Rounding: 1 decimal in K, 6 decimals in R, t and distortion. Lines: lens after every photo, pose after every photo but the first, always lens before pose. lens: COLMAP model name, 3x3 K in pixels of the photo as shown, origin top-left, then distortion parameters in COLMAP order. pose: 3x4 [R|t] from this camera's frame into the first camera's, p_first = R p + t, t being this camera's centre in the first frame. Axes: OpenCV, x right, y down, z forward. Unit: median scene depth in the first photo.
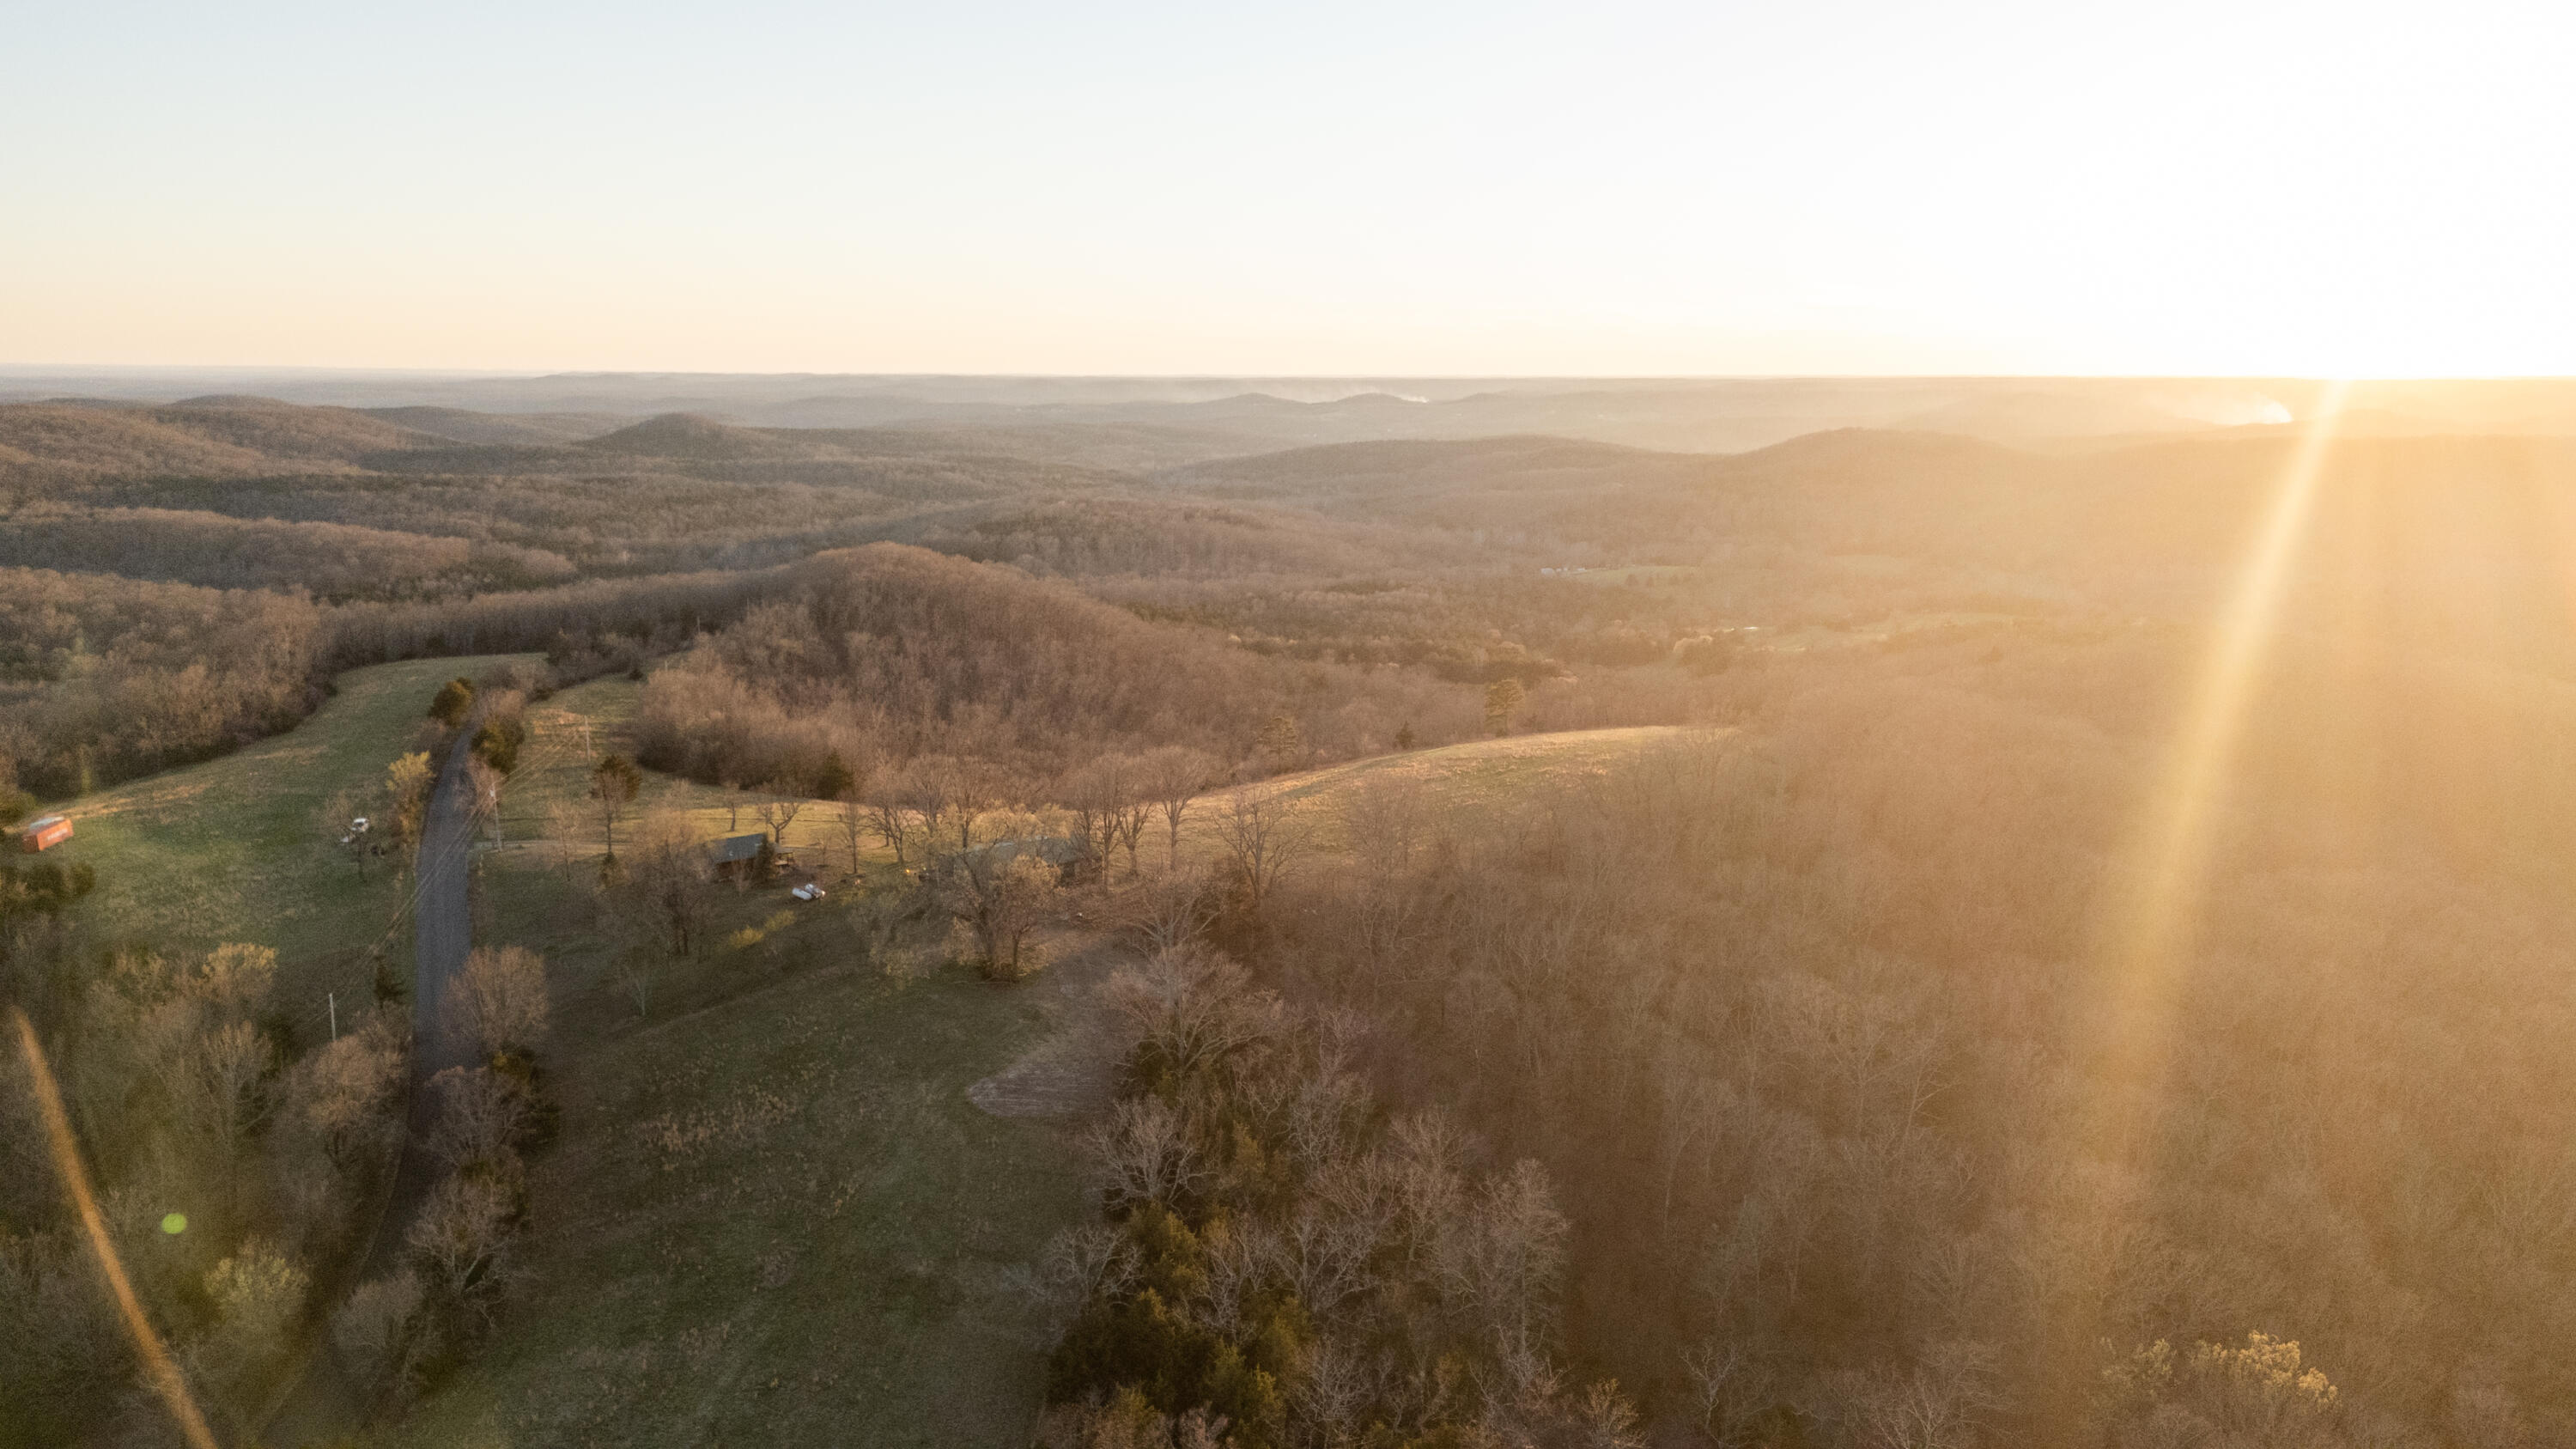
lens RADIAL K [[1887.0, 0, 1288.0], [0, 1887.0, 724.5], [0, 0, 1]] dist [0.201272, -0.515586]
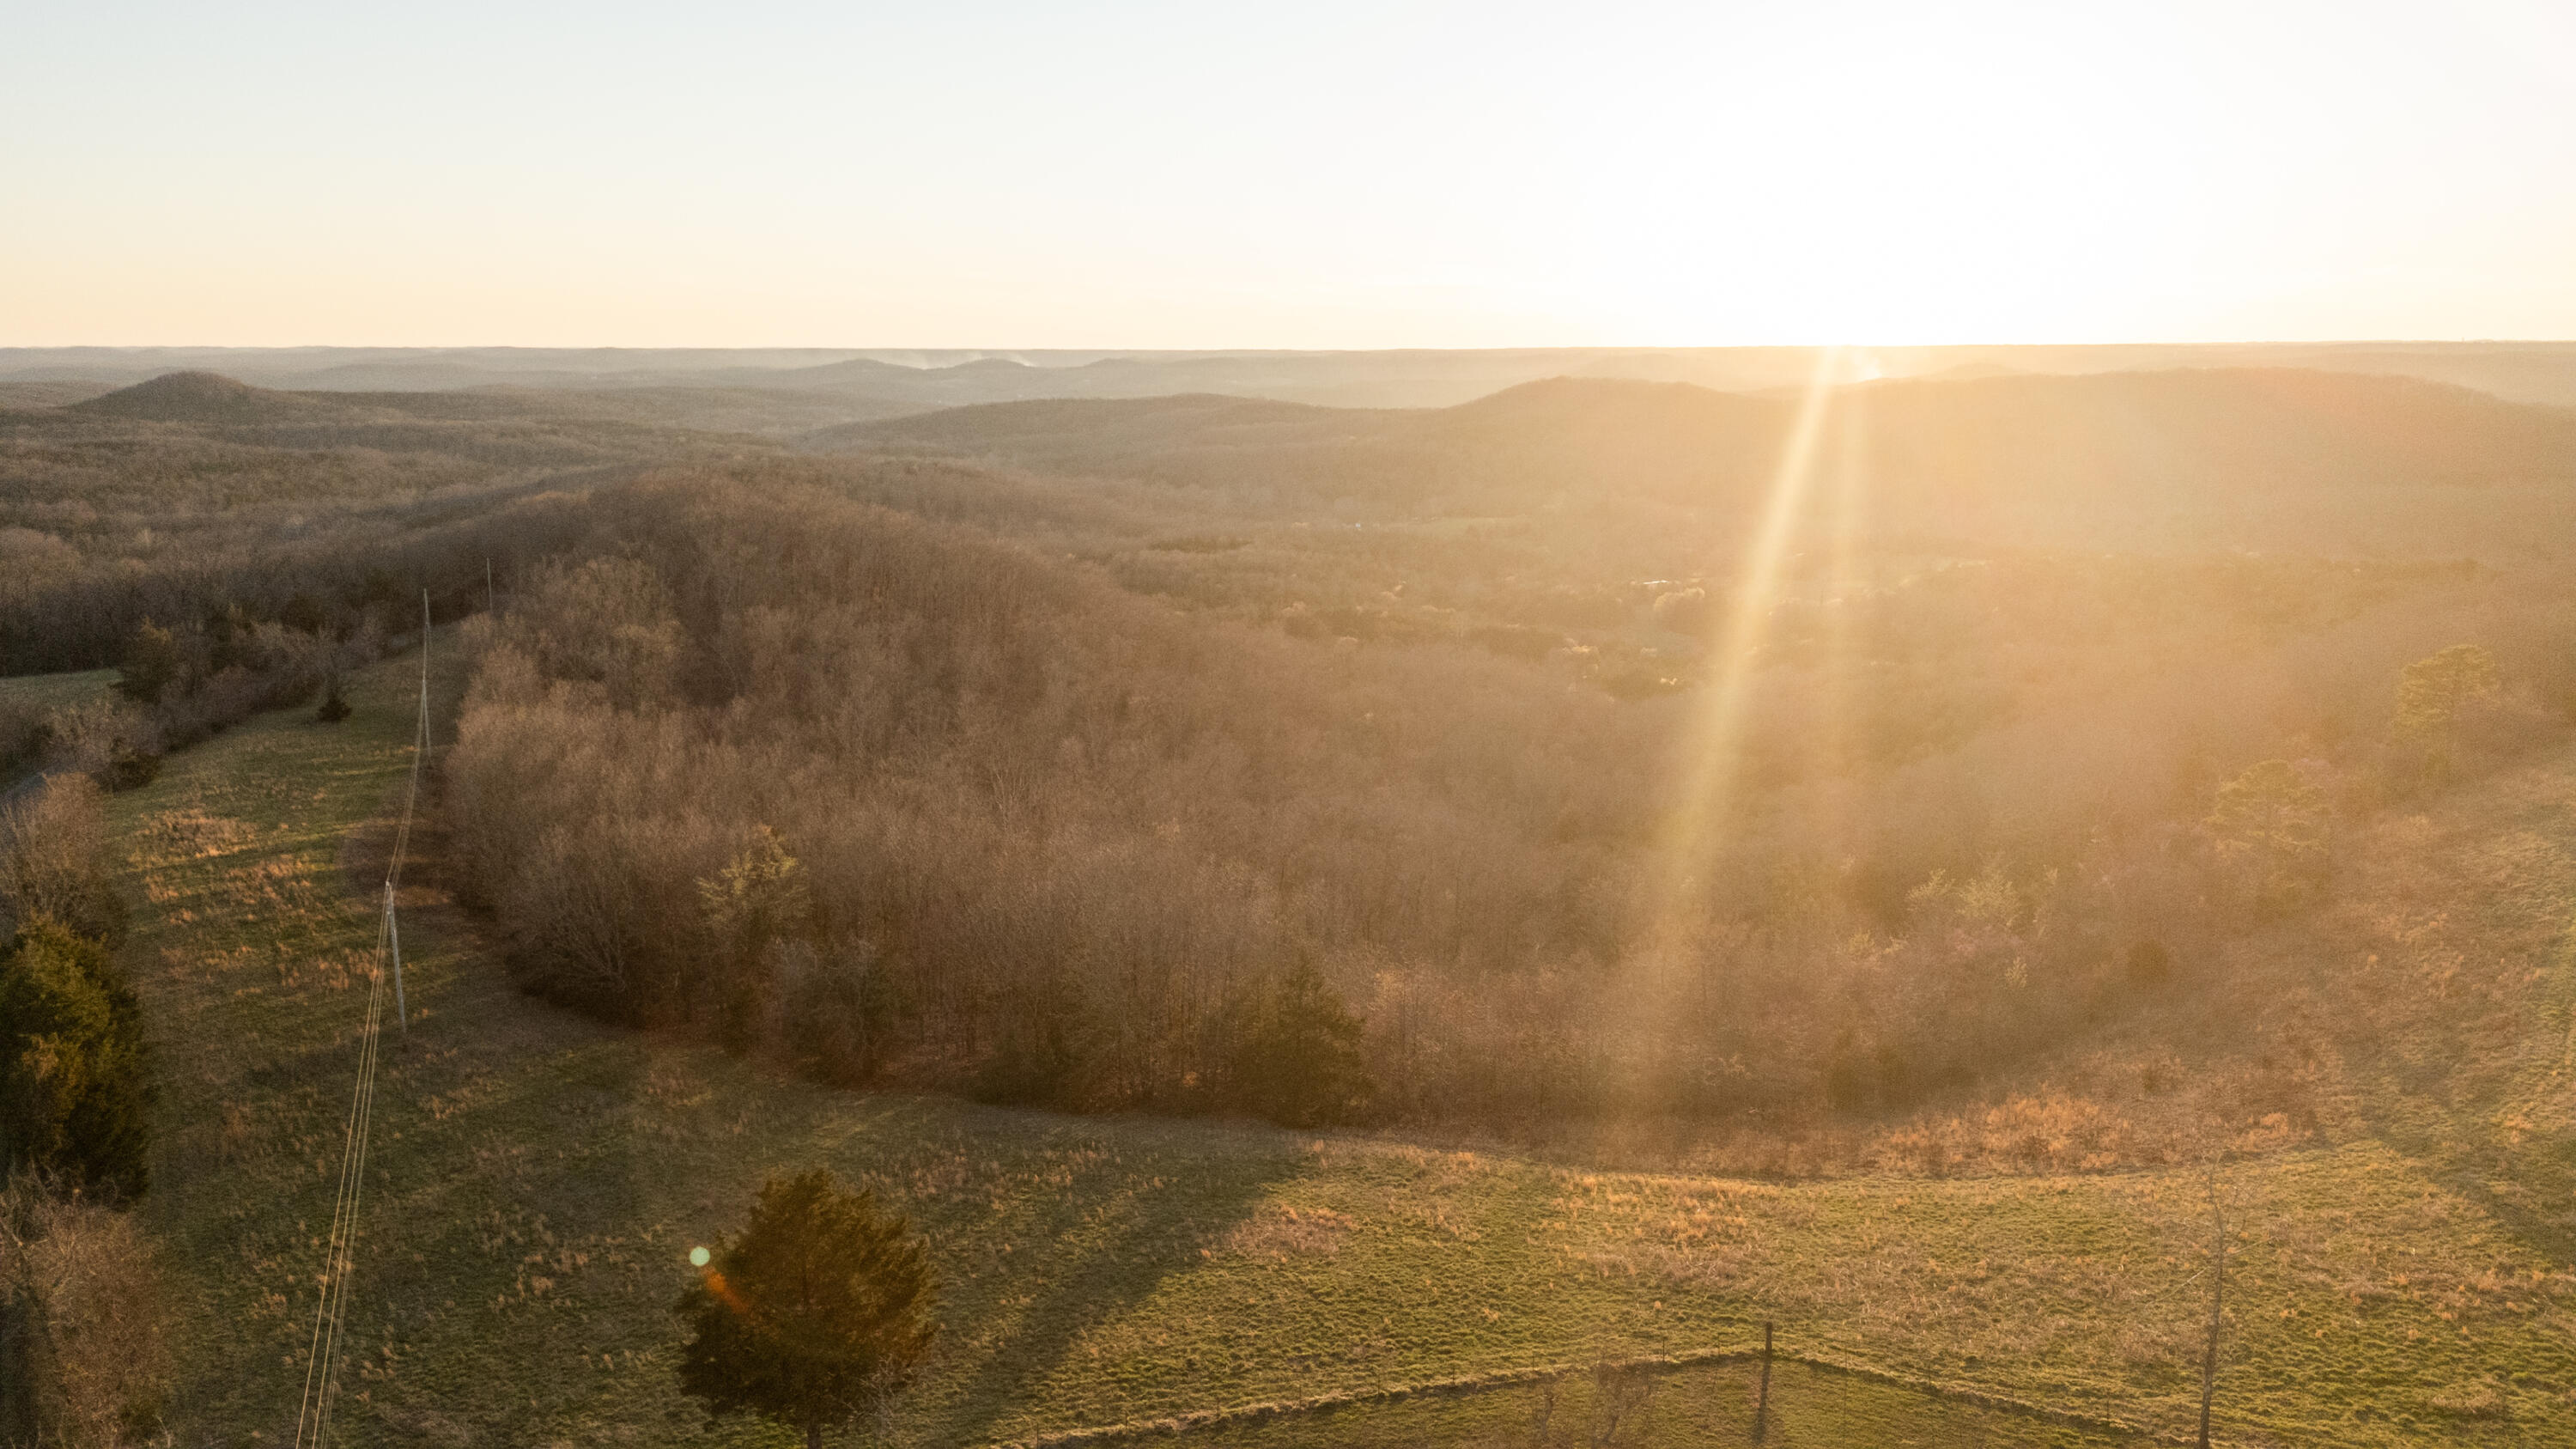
lens RADIAL K [[1899.1, 0, 1288.0], [0, 1899.1, 724.5], [0, 0, 1]] dist [0.103279, -0.098154]
pose [[0.977378, -0.046373, 0.206355, -0.066871], [0.043952, 0.998901, 0.016303, -0.006382], [-0.206884, -0.006864, 0.978341, 0.155647]]
